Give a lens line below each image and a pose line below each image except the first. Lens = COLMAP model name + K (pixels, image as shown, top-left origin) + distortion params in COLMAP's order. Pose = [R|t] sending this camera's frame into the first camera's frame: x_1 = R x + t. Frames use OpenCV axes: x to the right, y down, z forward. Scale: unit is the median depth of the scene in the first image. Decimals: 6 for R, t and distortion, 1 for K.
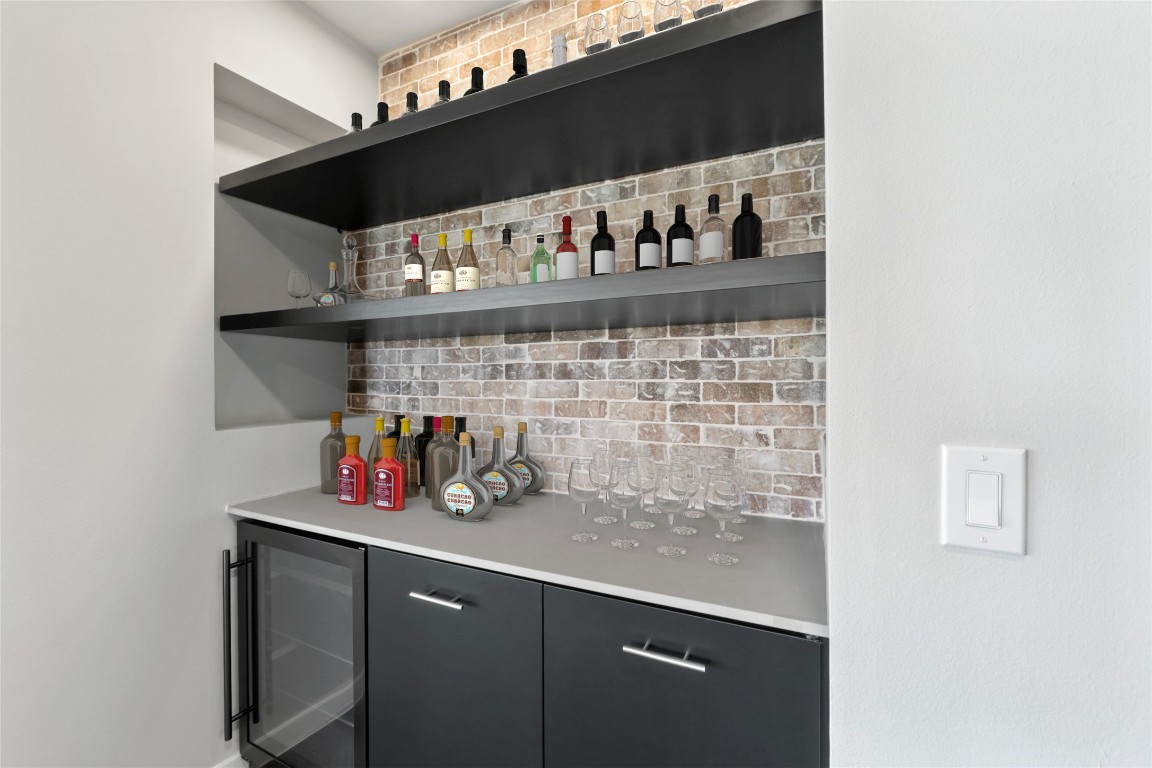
lens RADIAL K [[484.6, 0, 577.6], [0, 484.6, 382.5], [0, 0, 1]] dist [-0.000368, -0.000403]
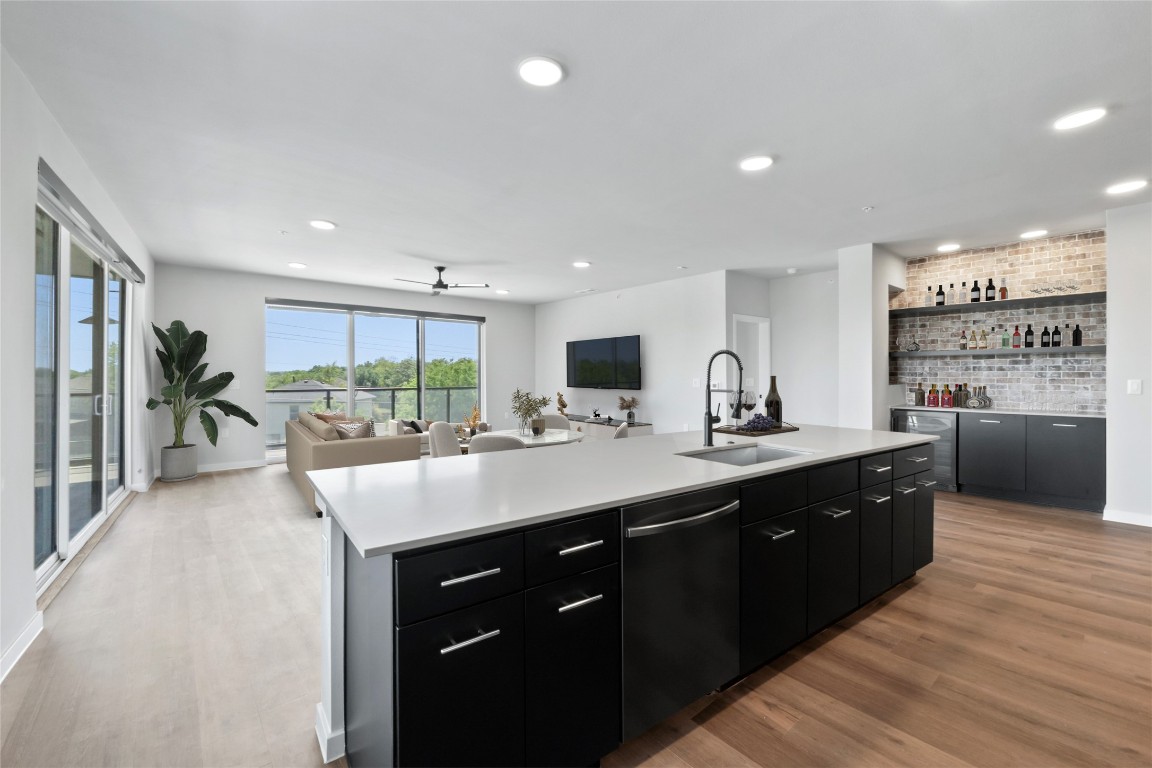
lens RADIAL K [[484.6, 0, 576.5], [0, 484.6, 378.8], [0, 0, 1]] dist [-0.000368, -0.000403]
pose [[0.886037, 0.011764, -0.463466, -1.071377], [-0.014425, 0.999894, -0.002197, 0.094219], [0.463391, 0.008632, 0.886112, -3.237812]]
